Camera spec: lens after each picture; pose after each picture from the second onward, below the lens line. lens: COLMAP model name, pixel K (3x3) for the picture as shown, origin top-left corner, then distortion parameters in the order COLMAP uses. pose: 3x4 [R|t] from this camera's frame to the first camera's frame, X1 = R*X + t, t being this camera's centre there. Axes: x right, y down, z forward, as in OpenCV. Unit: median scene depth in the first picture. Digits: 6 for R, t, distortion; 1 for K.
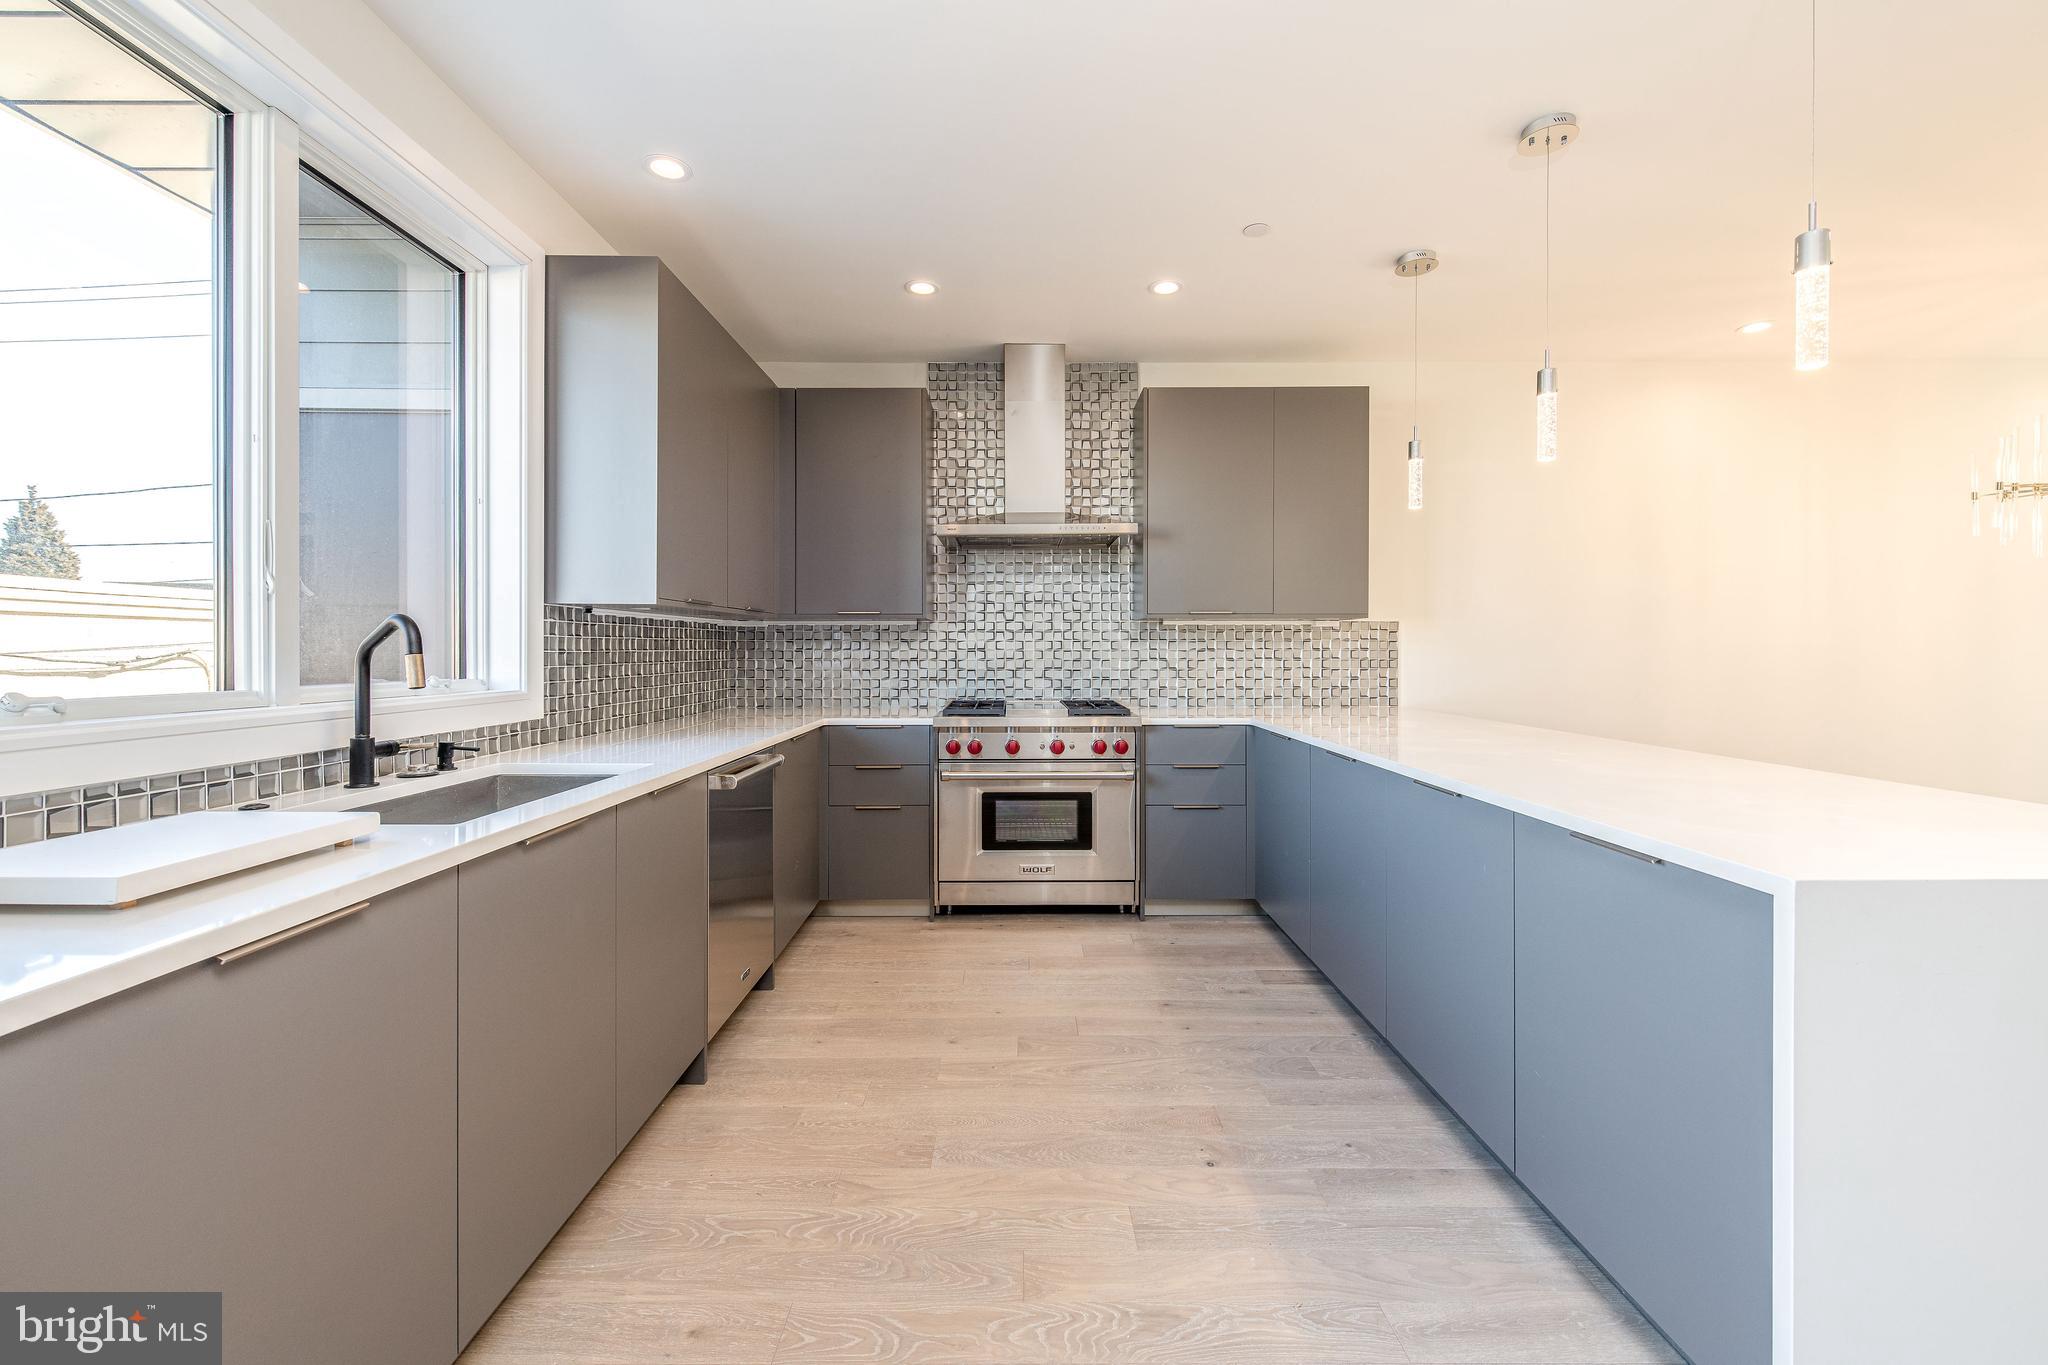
lens RADIAL K [[813.9, 0, 1018.1], [0, 813.9, 653.1], [0, 0, 1]] dist [0.008102, -0.002087]
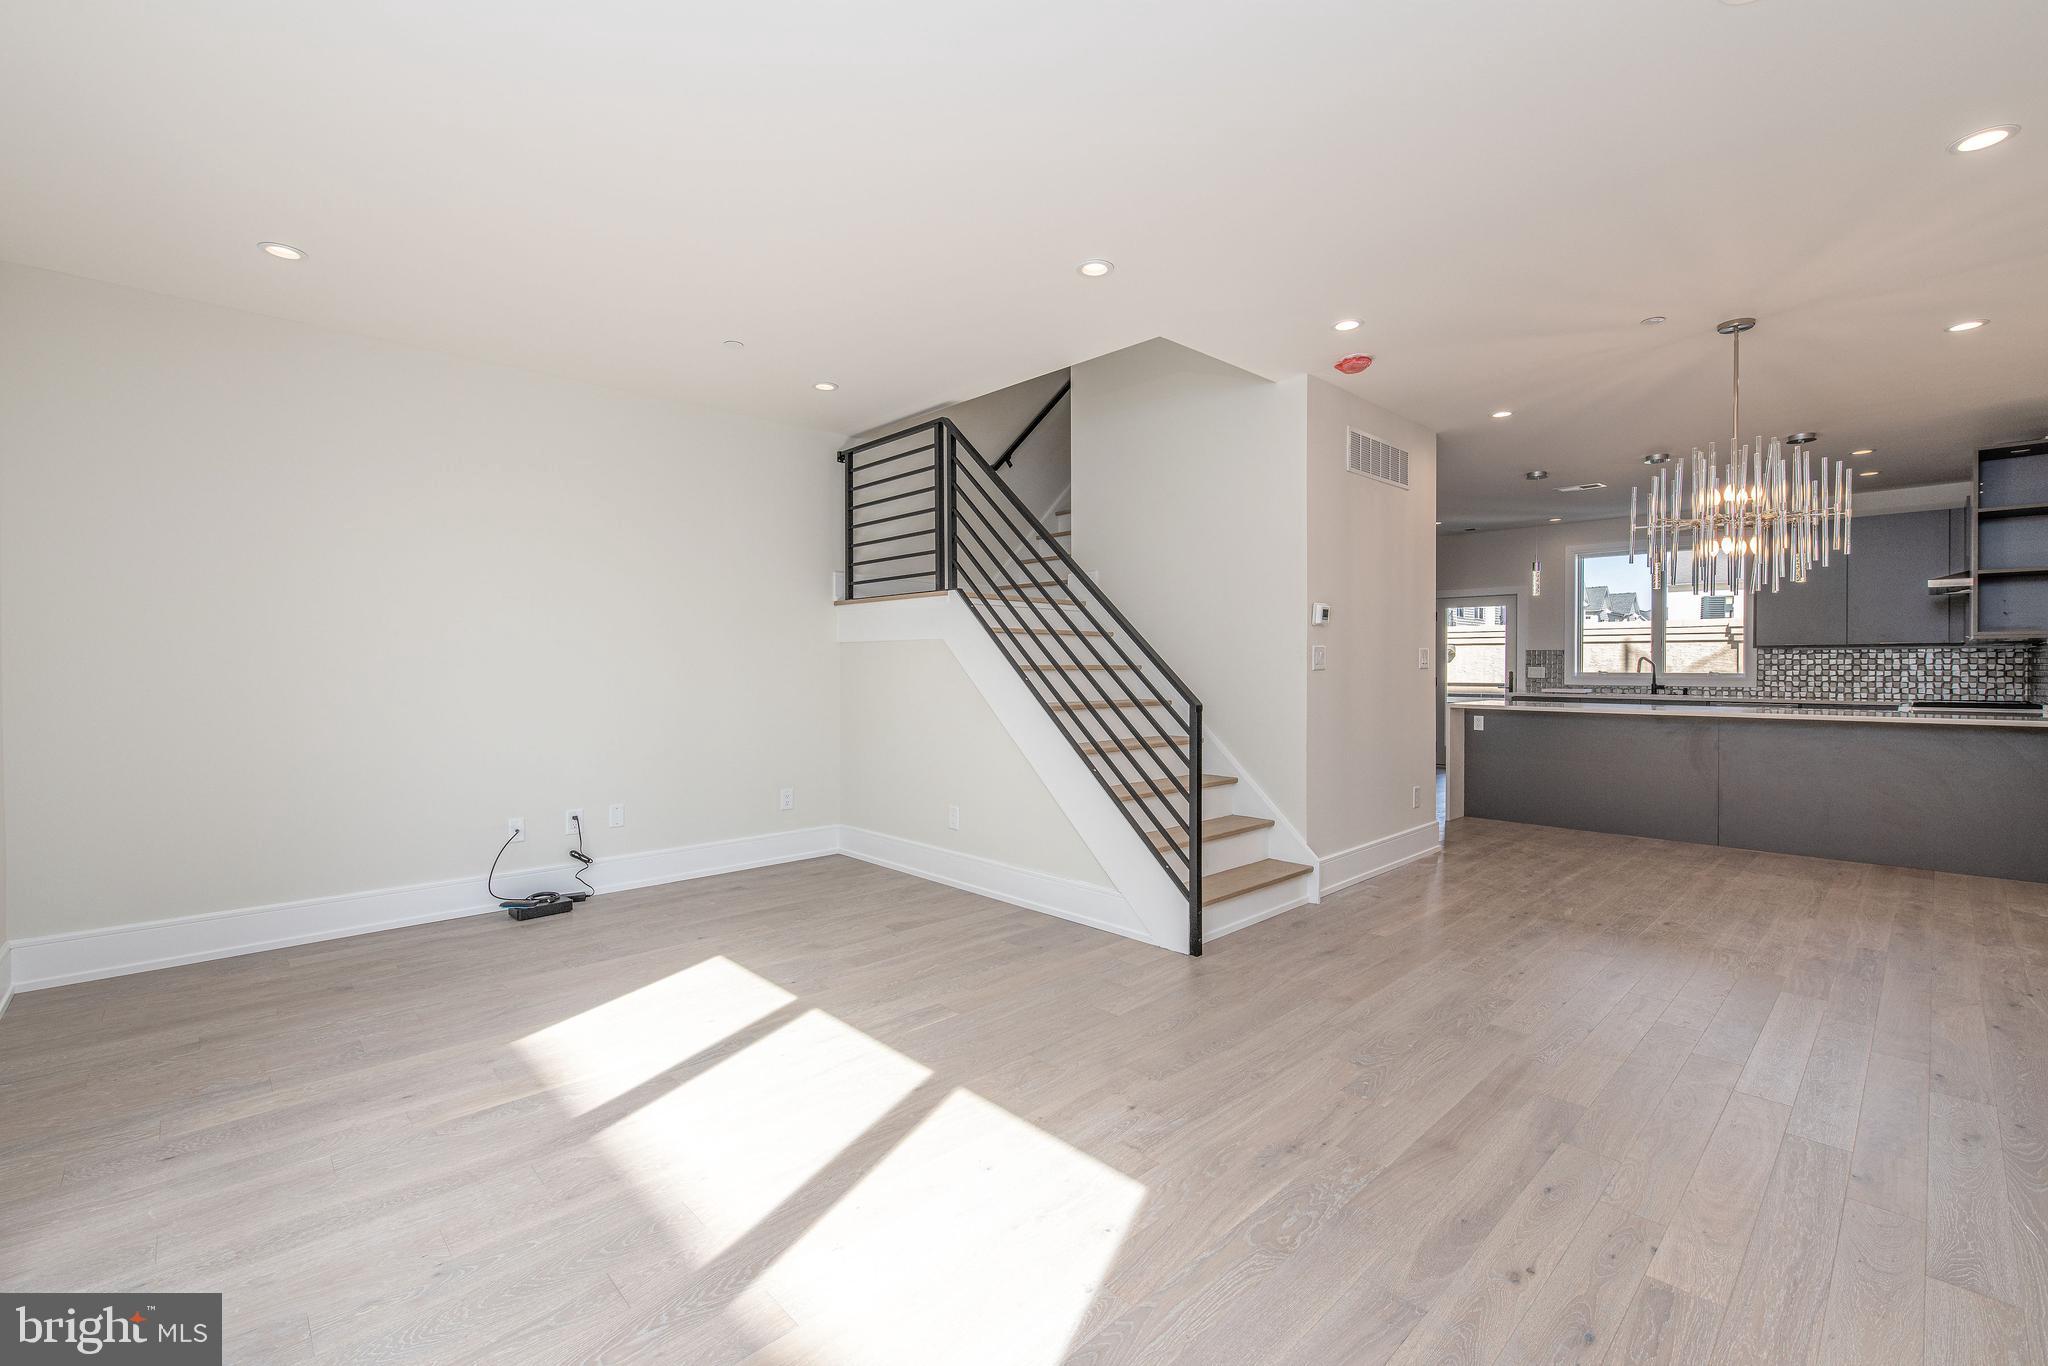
lens RADIAL K [[870.9, 0, 1015.9], [0, 870.9, 680.9], [0, 0, 1]] dist [0.001130, -0.000944]
pose [[-0.729559, 0.016101, -0.683728, 2.193067], [-0.000127, 0.999720, 0.023678, -0.011671], [0.683918, 0.017361, -0.729353, 0.903055]]
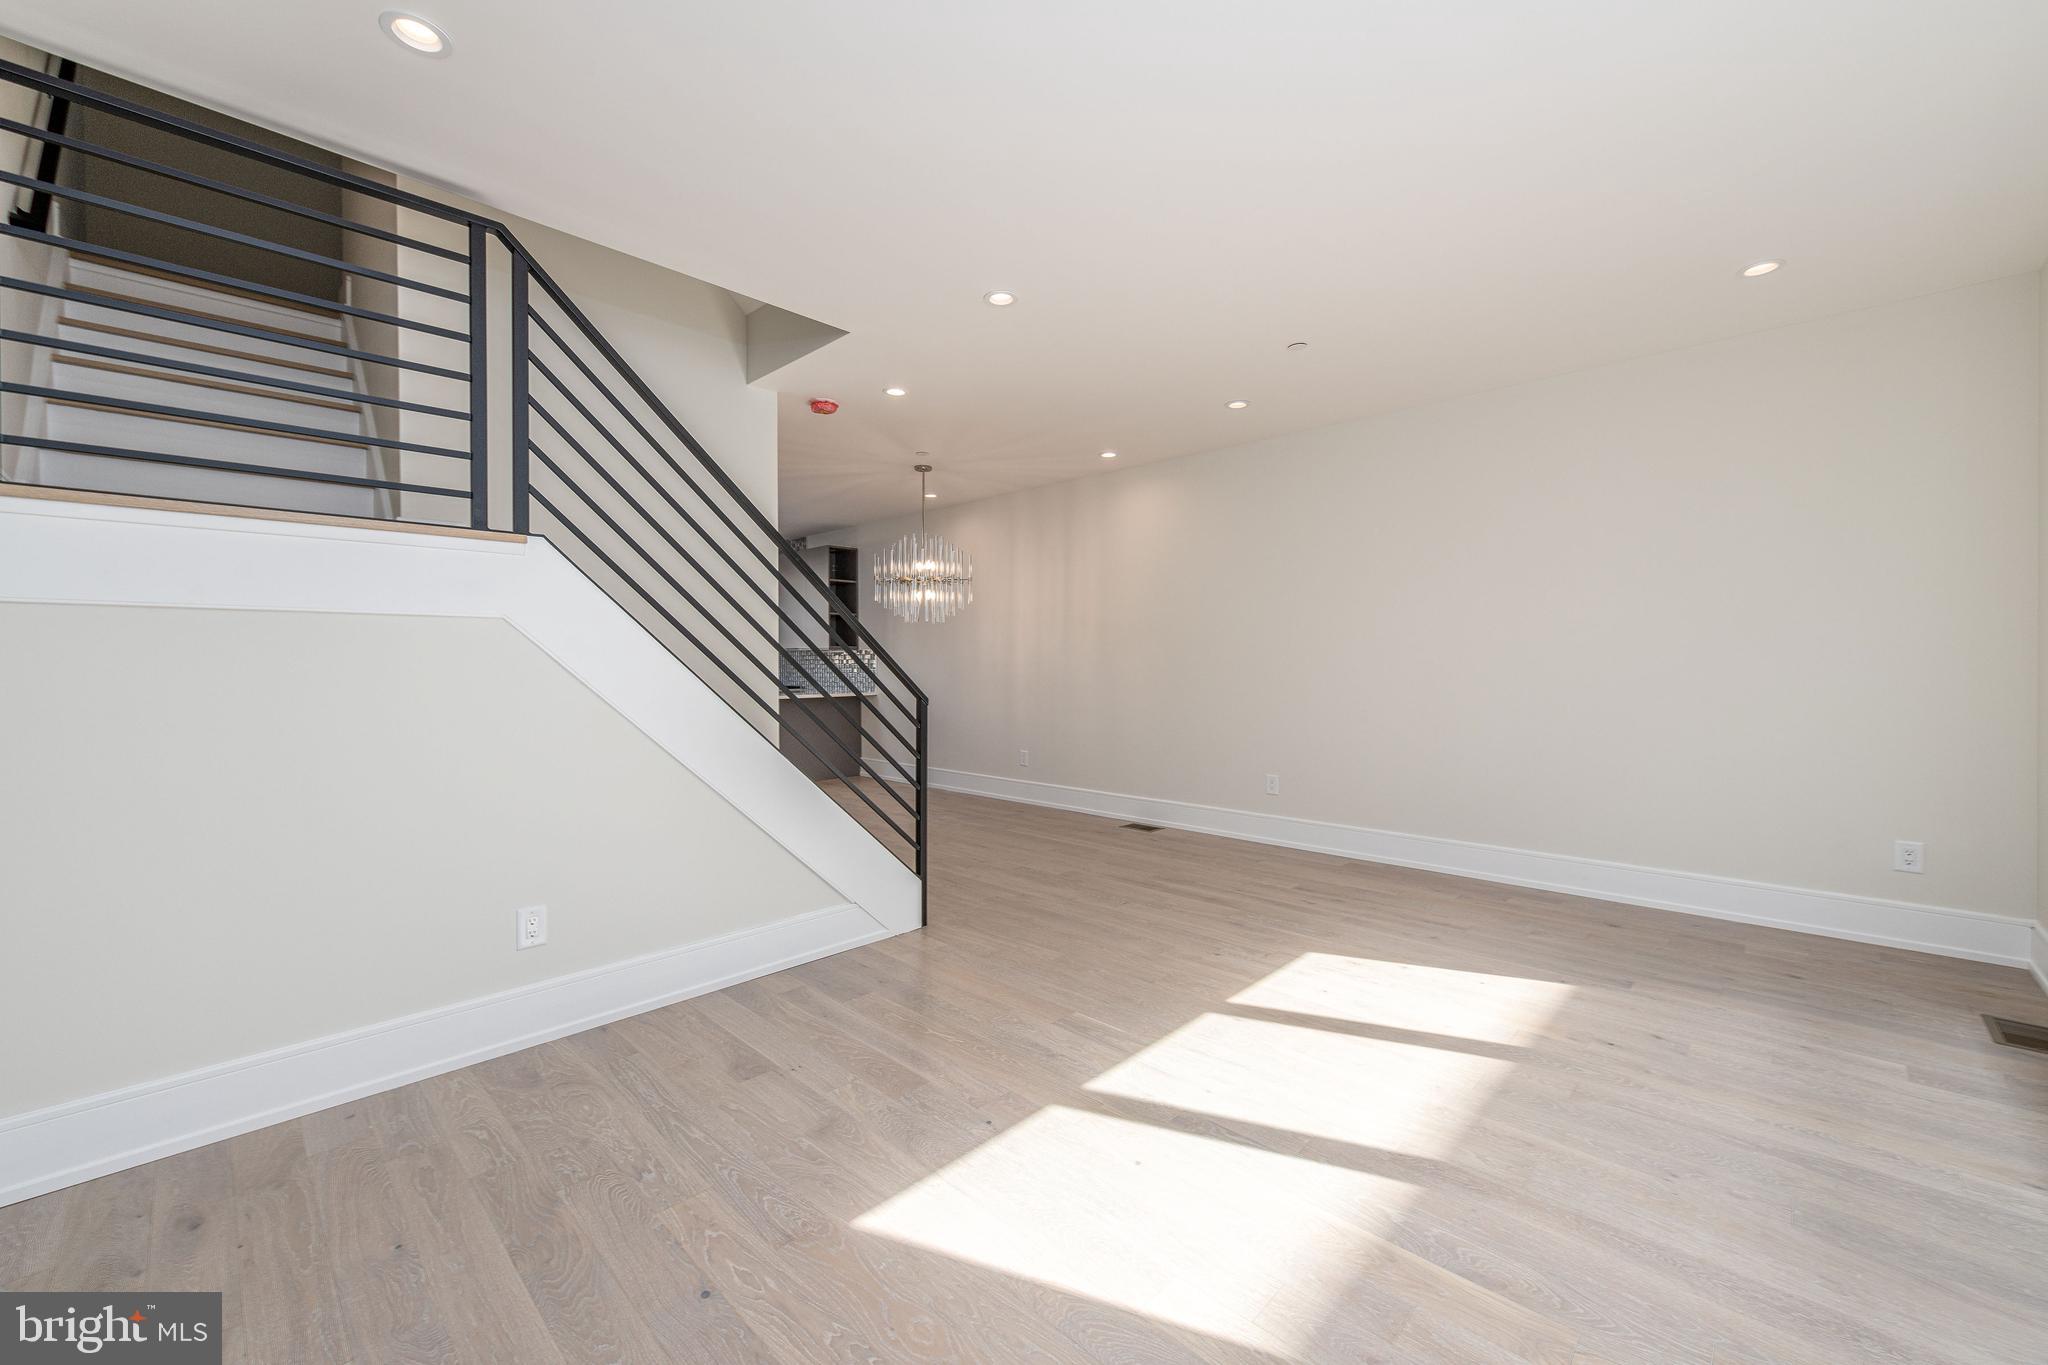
lens RADIAL K [[813.9, 0, 1018.9], [0, 813.9, 666.1], [0, 0, 1]] dist [0.008102, -0.002087]
pose [[0.715473, -0.000246, -0.698640, 2.171923], [0.001541, 0.999998, 0.001225, -0.003294], [0.698638, -0.001953, 0.715472, -0.176938]]
